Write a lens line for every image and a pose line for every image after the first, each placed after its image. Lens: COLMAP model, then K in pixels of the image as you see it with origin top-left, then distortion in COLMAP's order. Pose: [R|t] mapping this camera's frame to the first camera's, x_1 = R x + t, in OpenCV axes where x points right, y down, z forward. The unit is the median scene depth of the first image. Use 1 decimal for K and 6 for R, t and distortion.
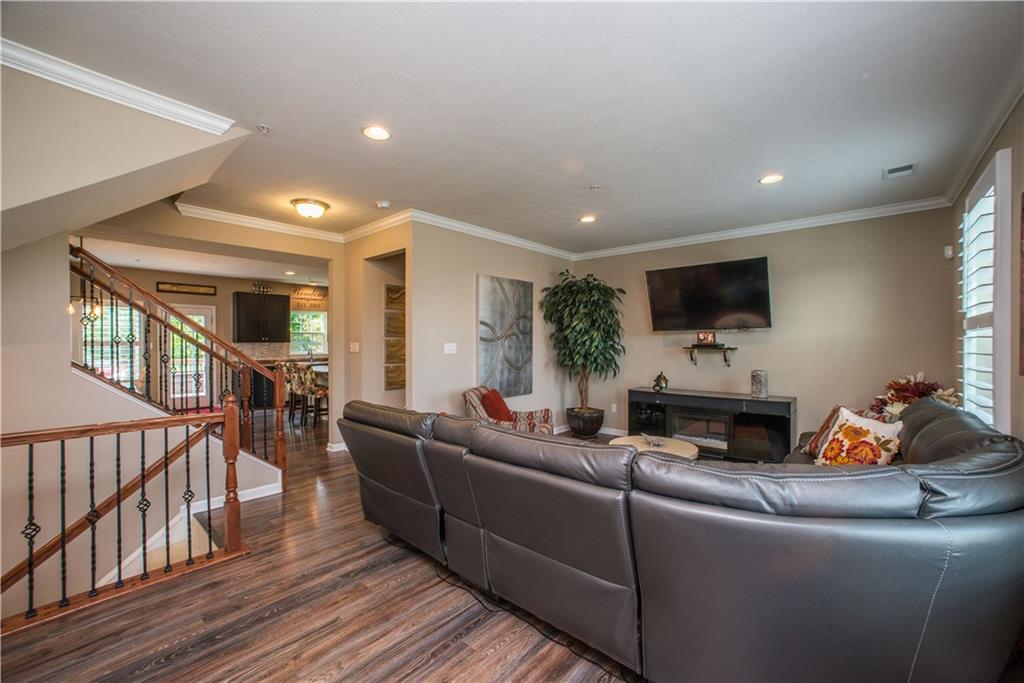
lens RADIAL K [[414.3, 0, 520.1], [0, 414.3, 350.0], [0, 0, 1]] dist [-0.041924, 0.013196]
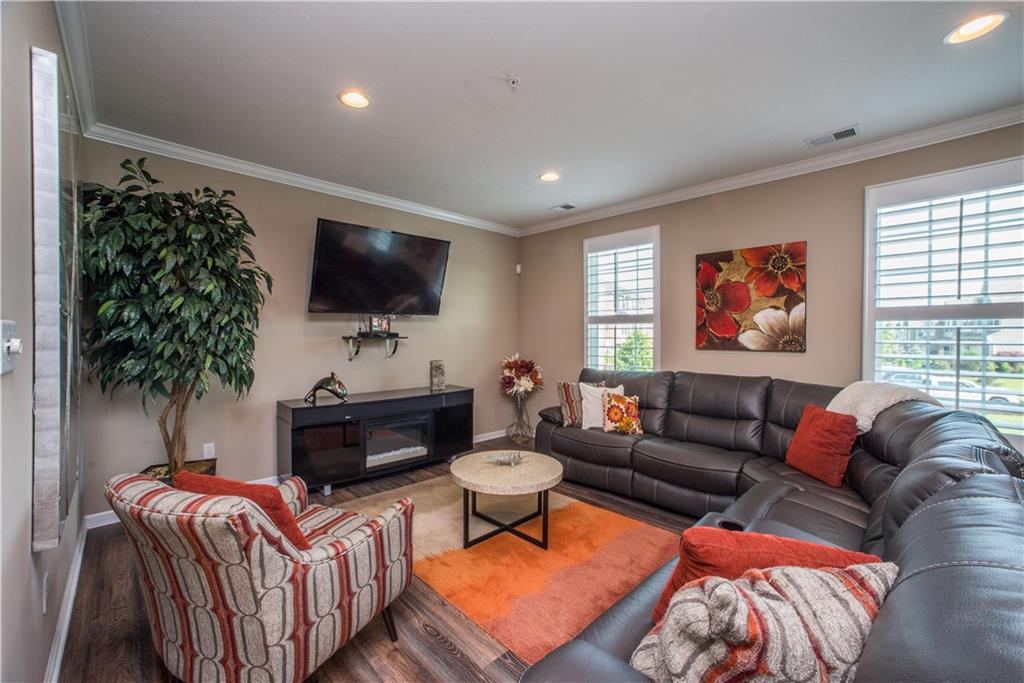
lens RADIAL K [[414.3, 0, 535.6], [0, 414.3, 341.5], [0, 0, 1]] dist [-0.041924, 0.013196]
pose [[0.082165, -0.012460, 0.996541, -0.336016], [0.015557, 0.999816, 0.011219, -0.001619], [-0.996497, 0.014581, 0.082344, 0.689607]]
